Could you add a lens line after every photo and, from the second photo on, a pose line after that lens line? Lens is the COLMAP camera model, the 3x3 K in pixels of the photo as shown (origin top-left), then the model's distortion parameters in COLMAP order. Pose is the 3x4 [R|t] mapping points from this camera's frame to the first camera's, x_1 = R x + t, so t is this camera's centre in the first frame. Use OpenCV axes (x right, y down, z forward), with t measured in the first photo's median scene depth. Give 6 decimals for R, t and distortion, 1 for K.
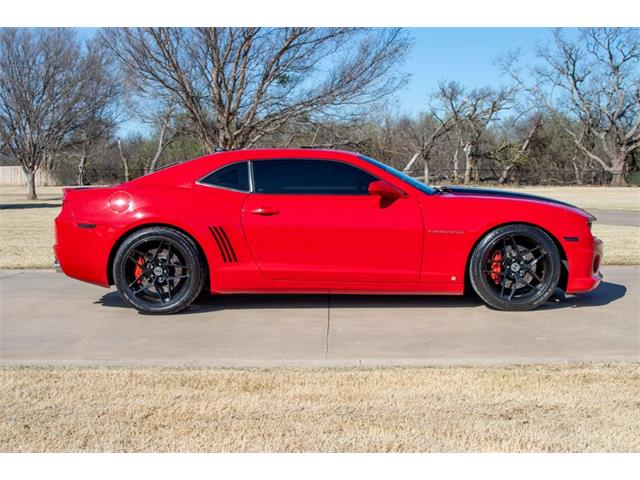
lens RADIAL K [[985.9, 0, 339.6], [0, 985.9, 240.6], [0, 0, 1]] dist [-0.021133, -0.027628]
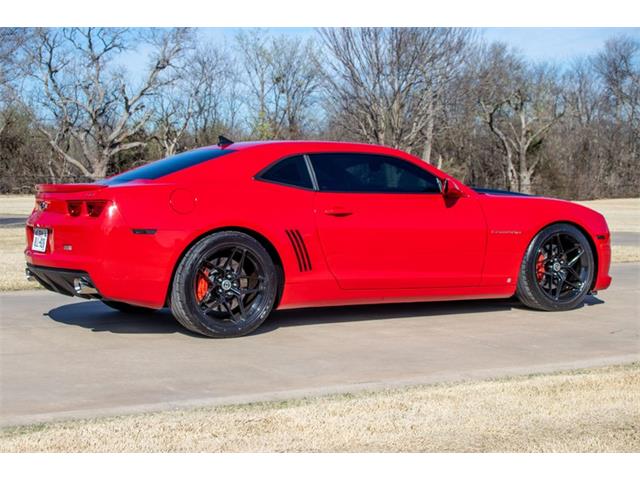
lens RADIAL K [[1179.4, 0, 320.0], [0, 1179.4, 240.0], [0, 0, 1]] dist [-0.048032, -0.111179]
pose [[0.861558, -0.018069, 0.507337, -0.613780], [0.027396, 0.999565, -0.010925, 0.006308], [-0.506919, 0.023312, 0.861679, 0.100421]]
